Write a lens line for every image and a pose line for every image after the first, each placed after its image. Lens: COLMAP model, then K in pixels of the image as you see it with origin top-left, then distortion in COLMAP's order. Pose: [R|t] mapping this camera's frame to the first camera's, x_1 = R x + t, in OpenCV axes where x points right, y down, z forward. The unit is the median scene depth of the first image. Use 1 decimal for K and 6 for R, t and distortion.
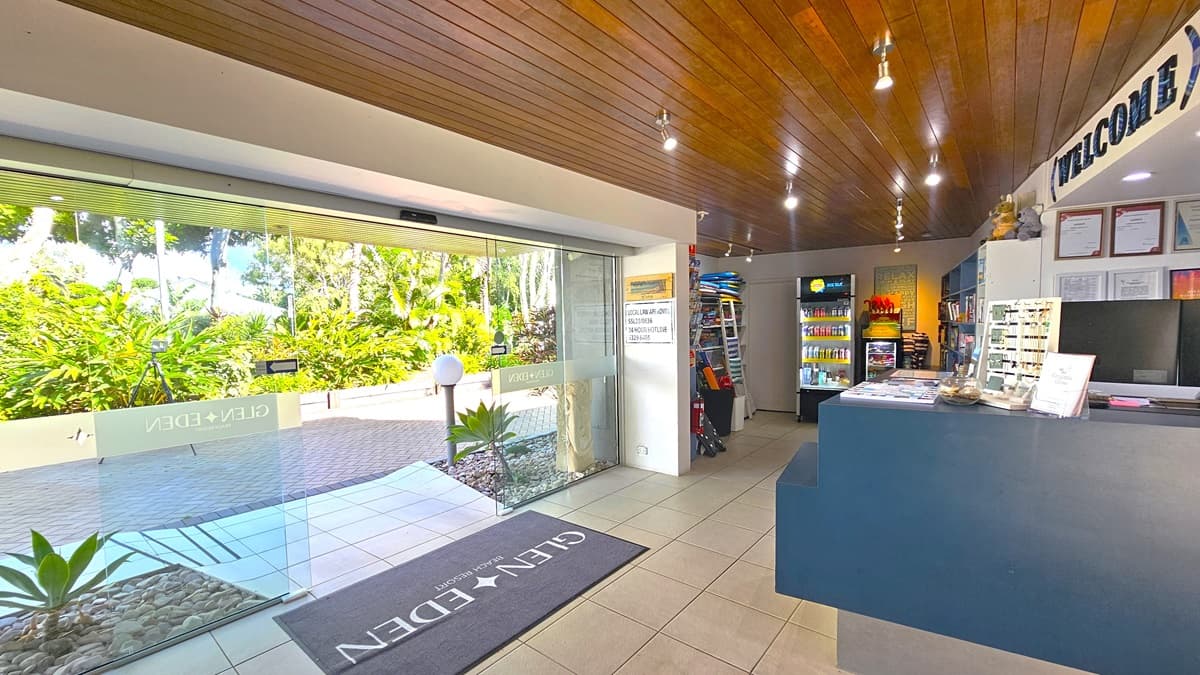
lens RADIAL K [[492.9, 0, 598.6], [0, 492.9, 352.6], [0, 0, 1]] dist [-0.001241, -0.000057]
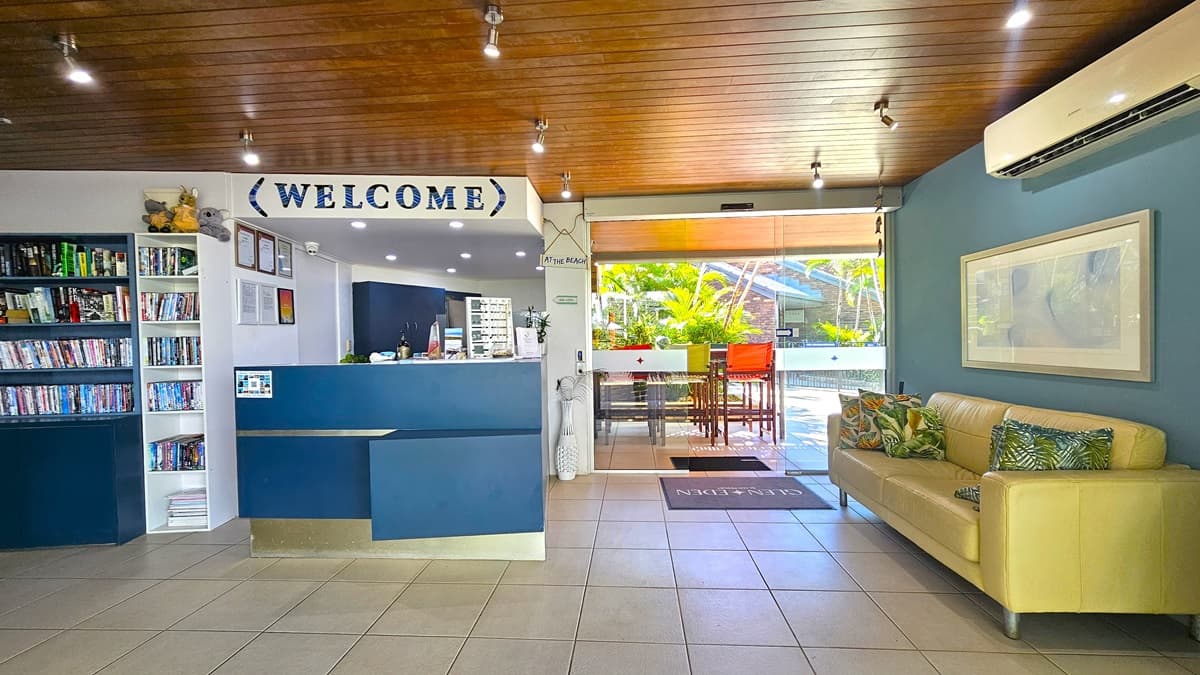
lens RADIAL K [[492.9, 0, 598.6], [0, 492.9, 352.6], [0, 0, 1]] dist [-0.001241, -0.000057]
pose [[-0.580292, 0.011347, 0.814330, -0.497514], [0.078217, 0.996057, 0.041859, 0.024934], [-0.810644, 0.087984, -0.578891, 1.159602]]
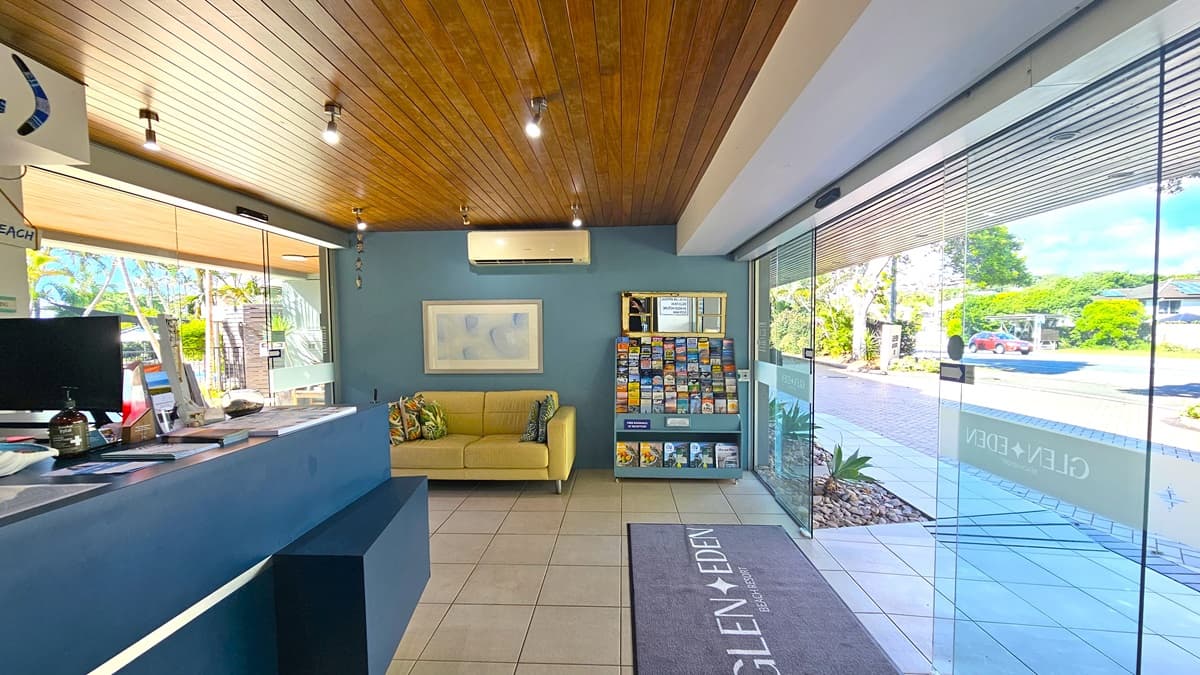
lens RADIAL K [[492.9, 0, 598.6], [0, 492.9, 352.6], [0, 0, 1]] dist [-0.001241, -0.000057]
pose [[-0.798652, 0.058766, -0.598917, 0.522759], [-0.010149, 0.993764, 0.111042, -0.103712], [0.601707, 0.094762, -0.793075, 1.557745]]
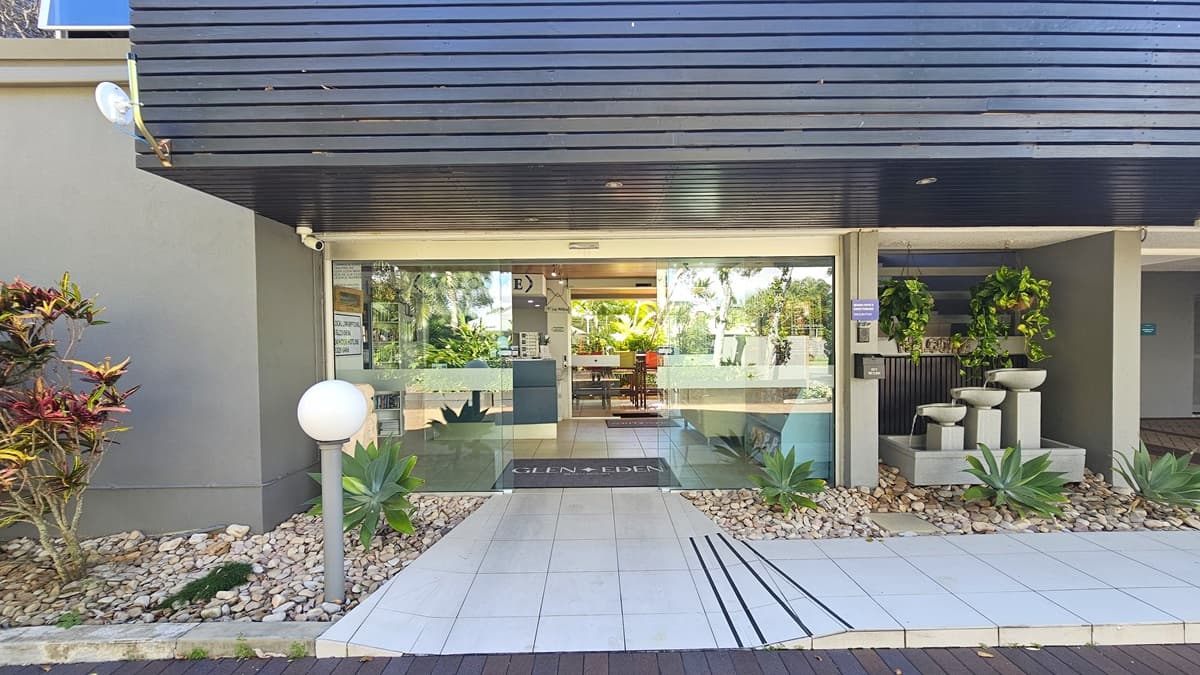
lens RADIAL K [[492.9, 0, 598.6], [0, 492.9, 352.6], [0, 0, 1]] dist [-0.001241, -0.000057]
pose [[-0.641021, 0.011100, 0.767443, -1.660151], [0.069145, 0.996665, 0.043338, -0.055563], [-0.764403, 0.080845, -0.639650, 2.089529]]
